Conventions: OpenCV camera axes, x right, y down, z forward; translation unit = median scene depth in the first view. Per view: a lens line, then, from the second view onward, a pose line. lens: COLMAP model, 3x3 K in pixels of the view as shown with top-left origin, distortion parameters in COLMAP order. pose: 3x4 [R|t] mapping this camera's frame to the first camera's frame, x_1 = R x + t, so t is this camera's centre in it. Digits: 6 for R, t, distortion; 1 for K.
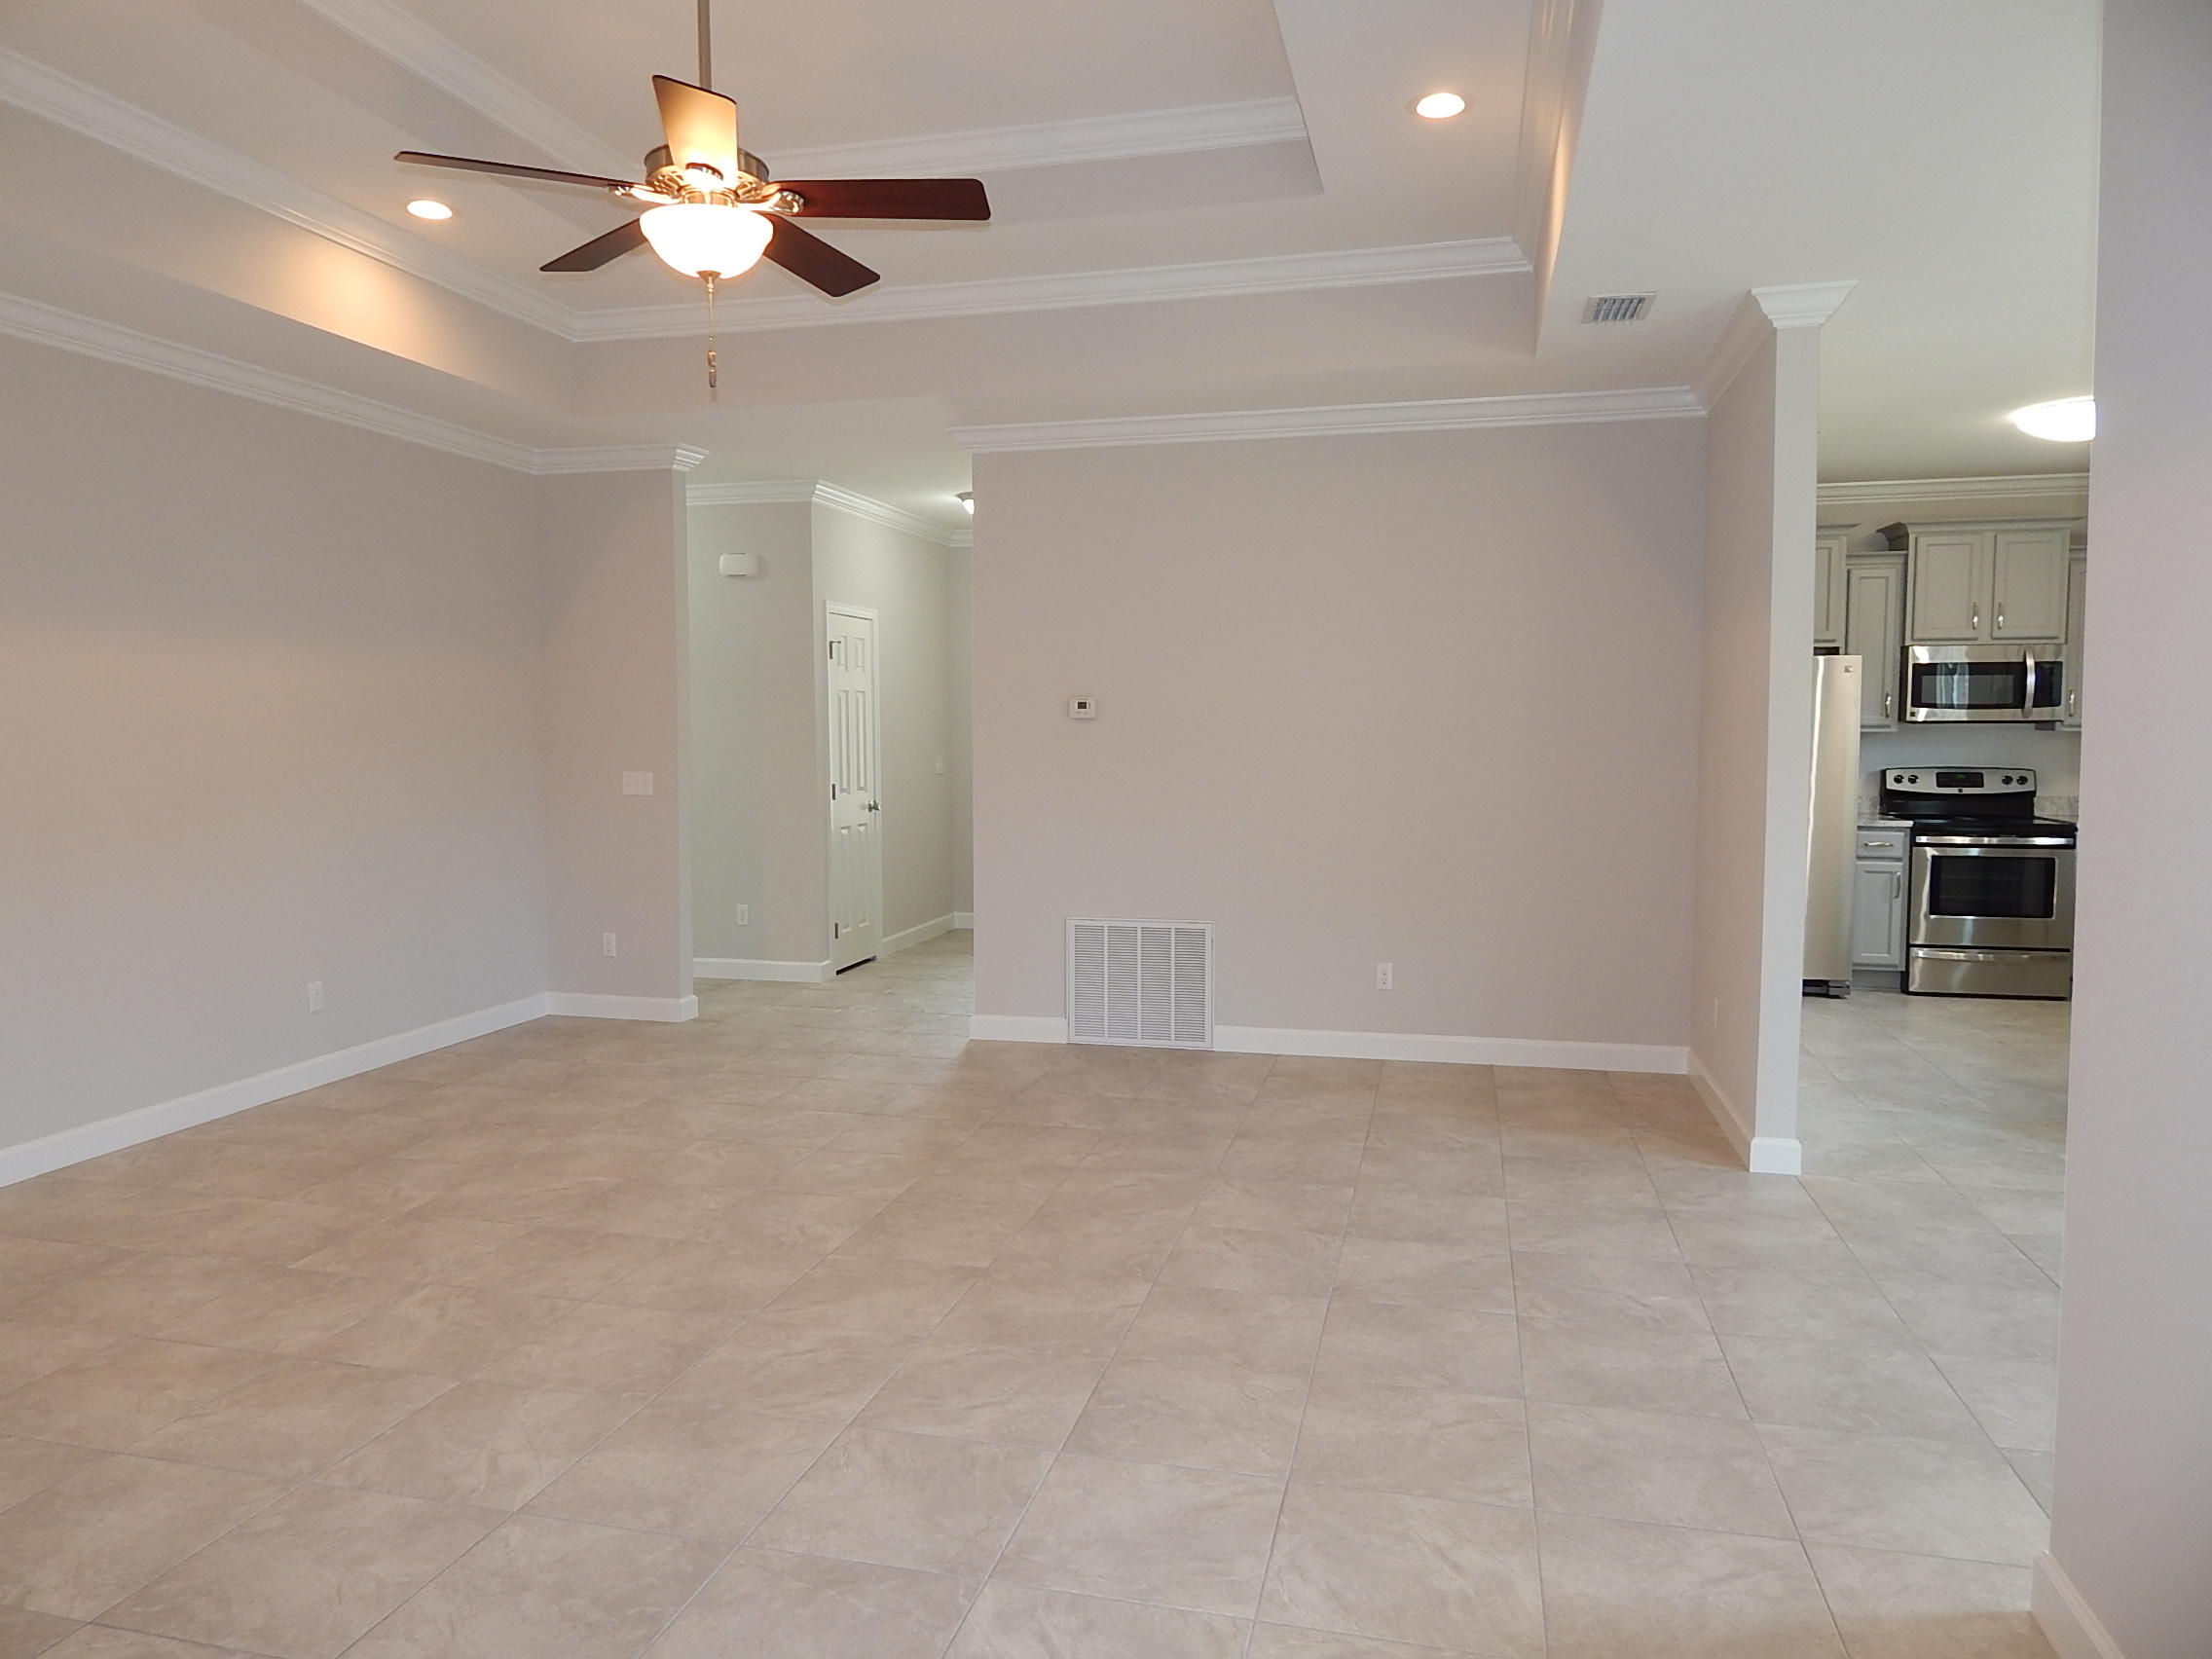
lens RADIAL K [[1450.4, 0, 1107.8], [0, 1450.4, 824.7], [0, 0, 1]] dist [0.009929, -0.010189]
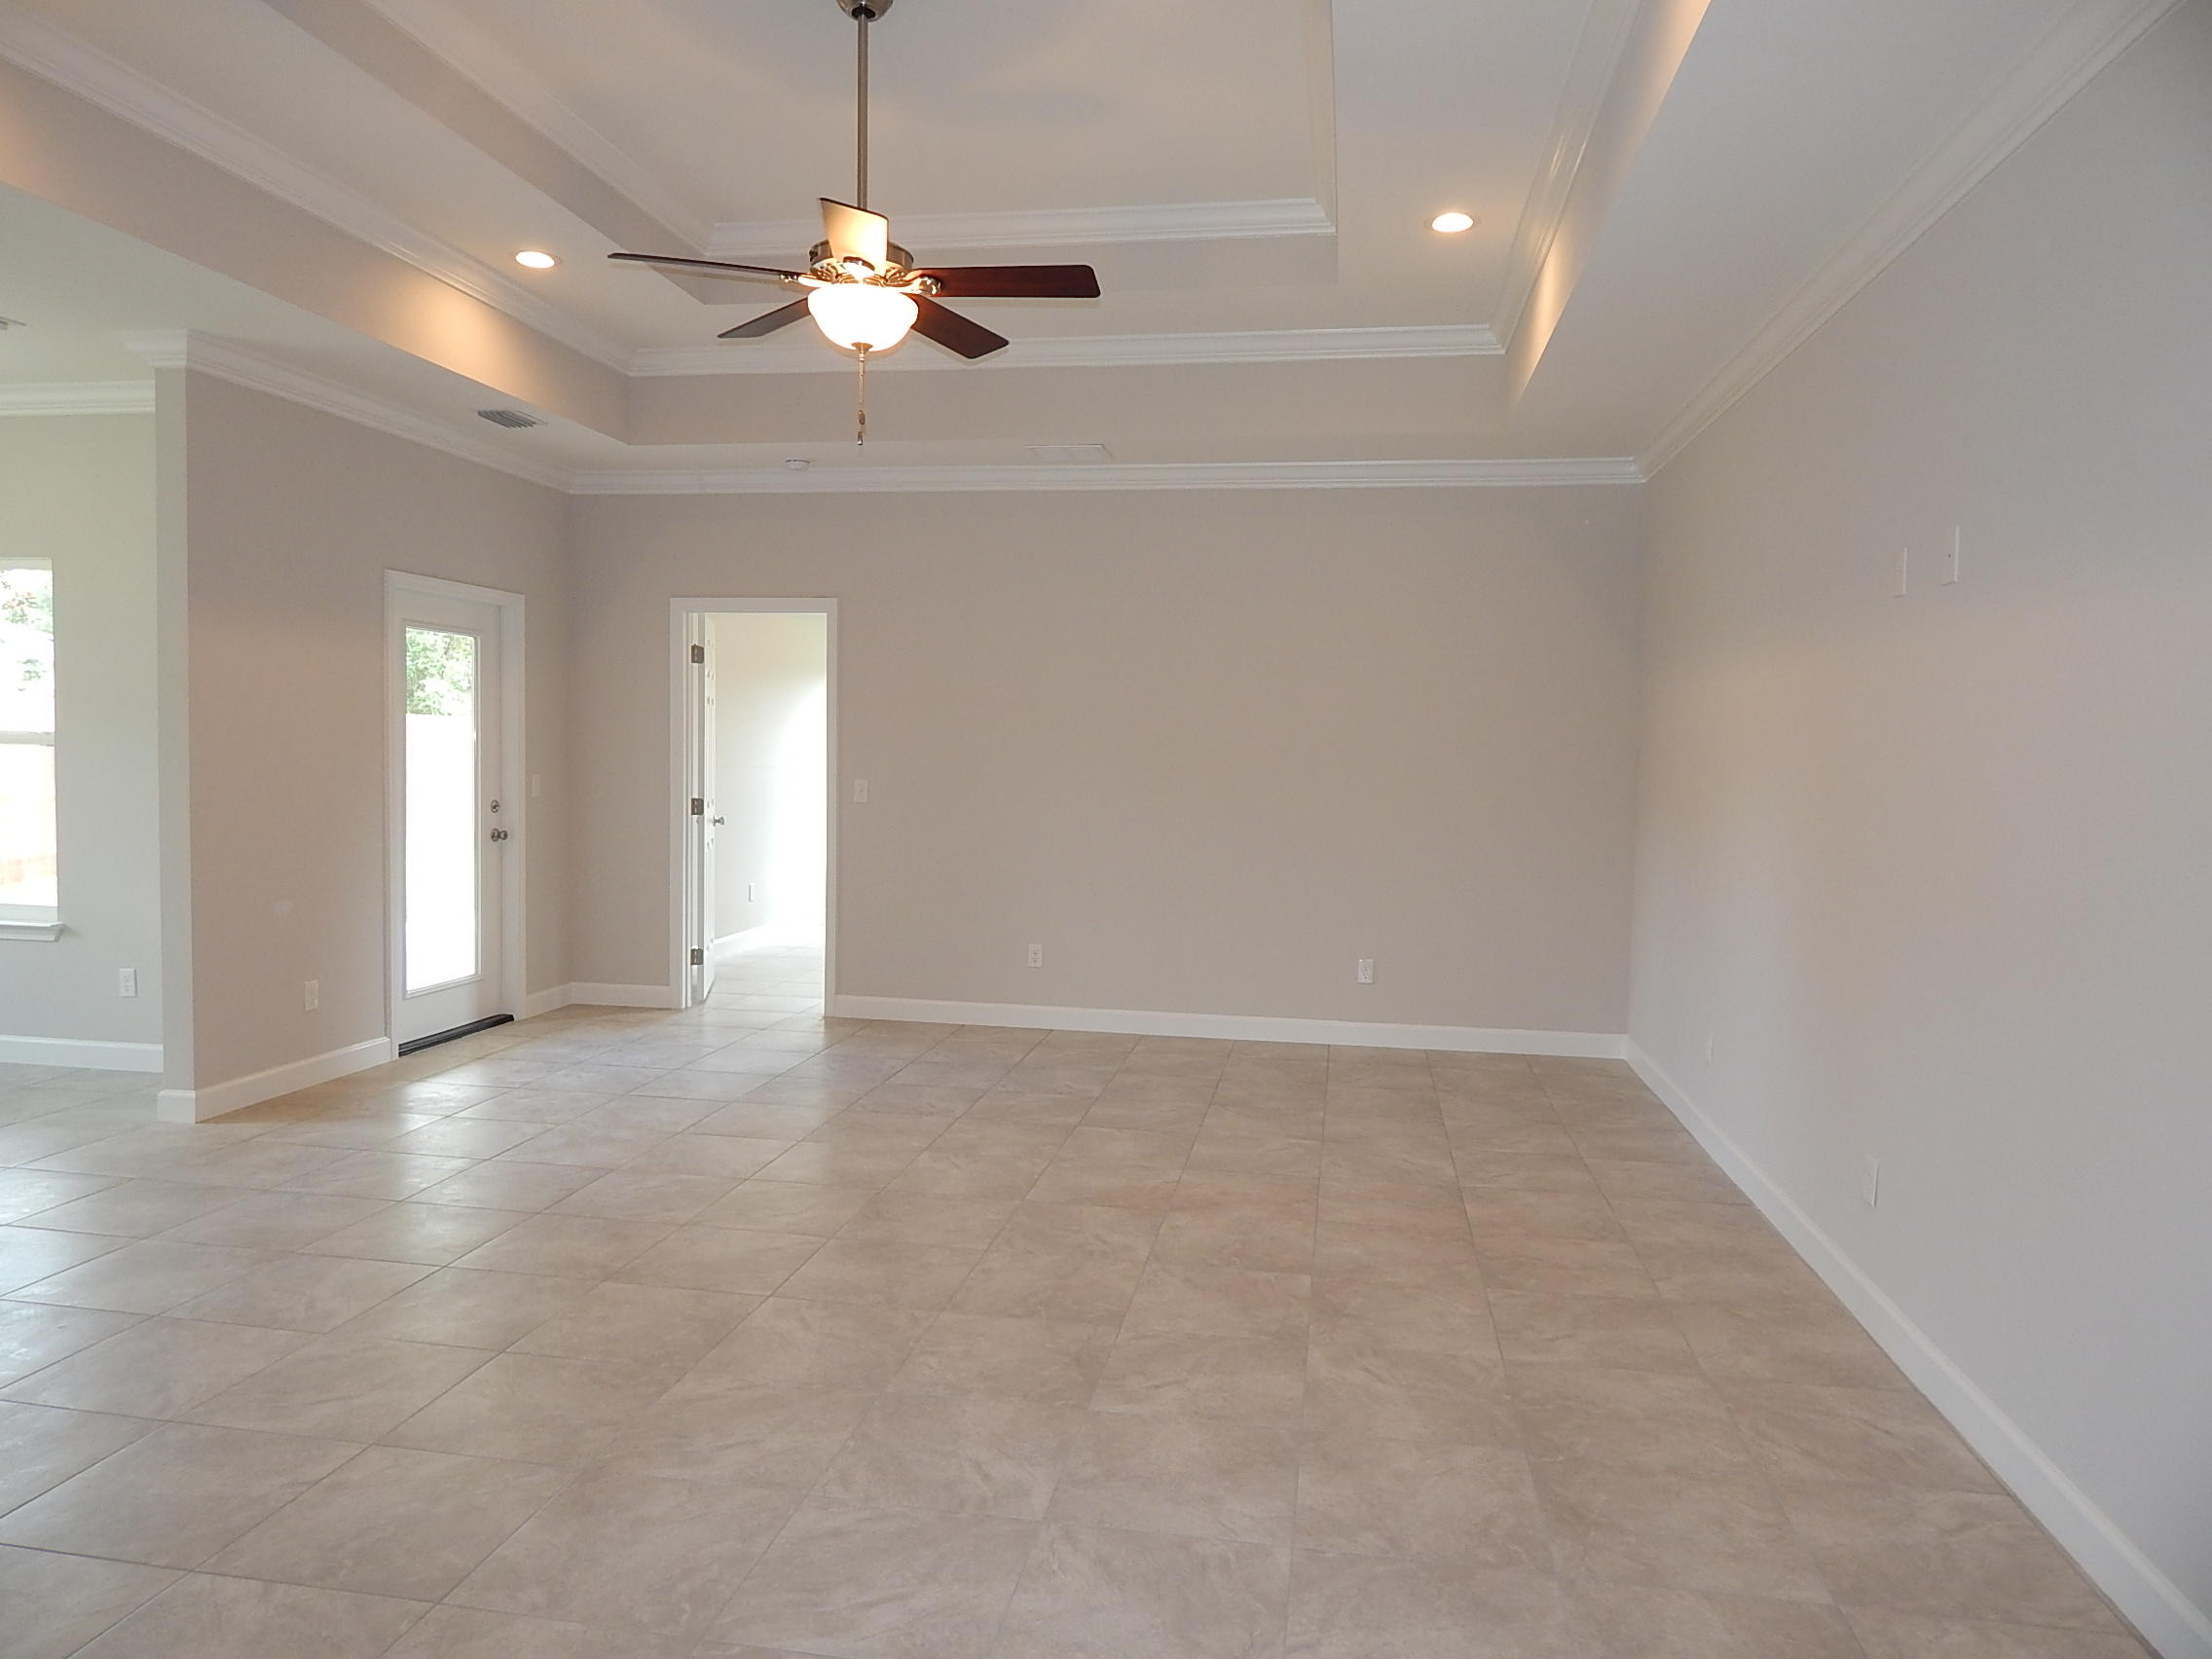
lens RADIAL K [[1450.4, 0, 1098.2], [0, 1450.4, 831.5], [0, 0, 1]] dist [0.009929, -0.010189]
pose [[-0.997414, -0.019975, -0.069040, -0.293860], [-0.028544, 0.991689, 0.125452, -0.107852], [0.065961, 0.127098, -0.989695, 1.681169]]
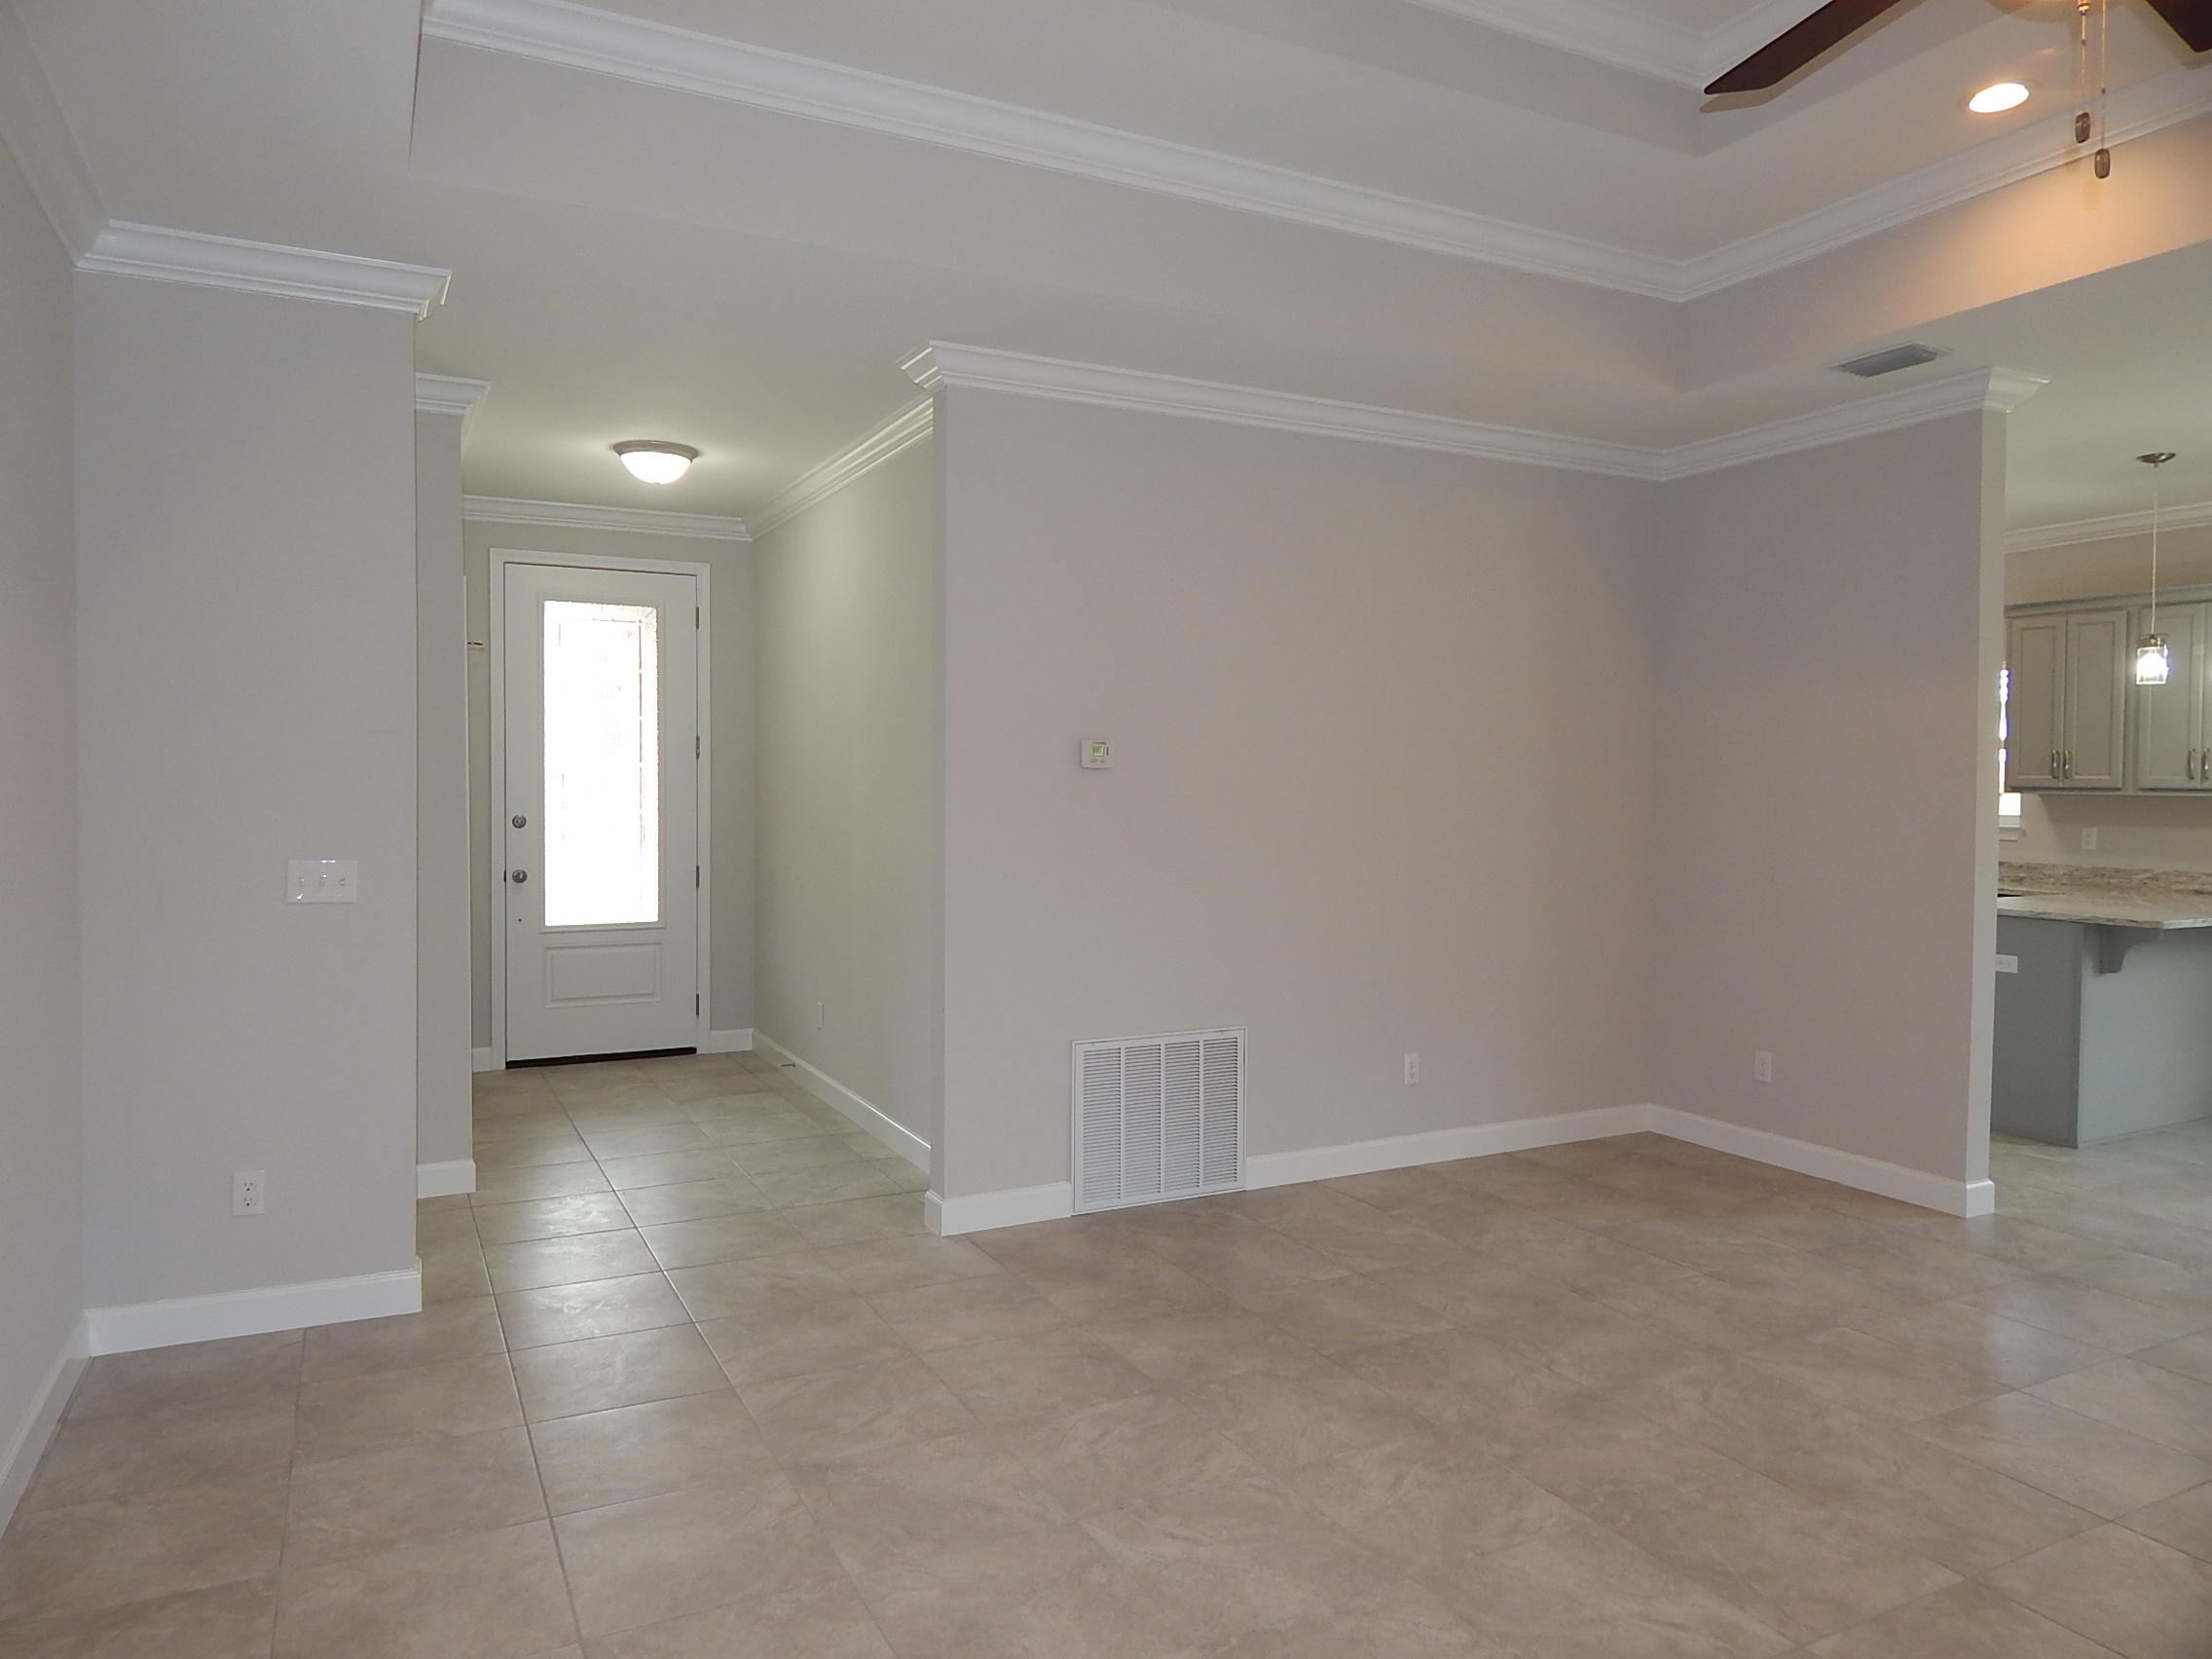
lens RADIAL K [[1450.4, 0, 1108.9], [0, 1450.4, 832.1], [0, 0, 1]] dist [0.009929, -0.010189]
pose [[0.755497, -0.017166, 0.654927, -0.711183], [0.037619, 0.999144, -0.017208, -0.039732], [-0.654071, 0.037638, 0.755496, 0.637243]]
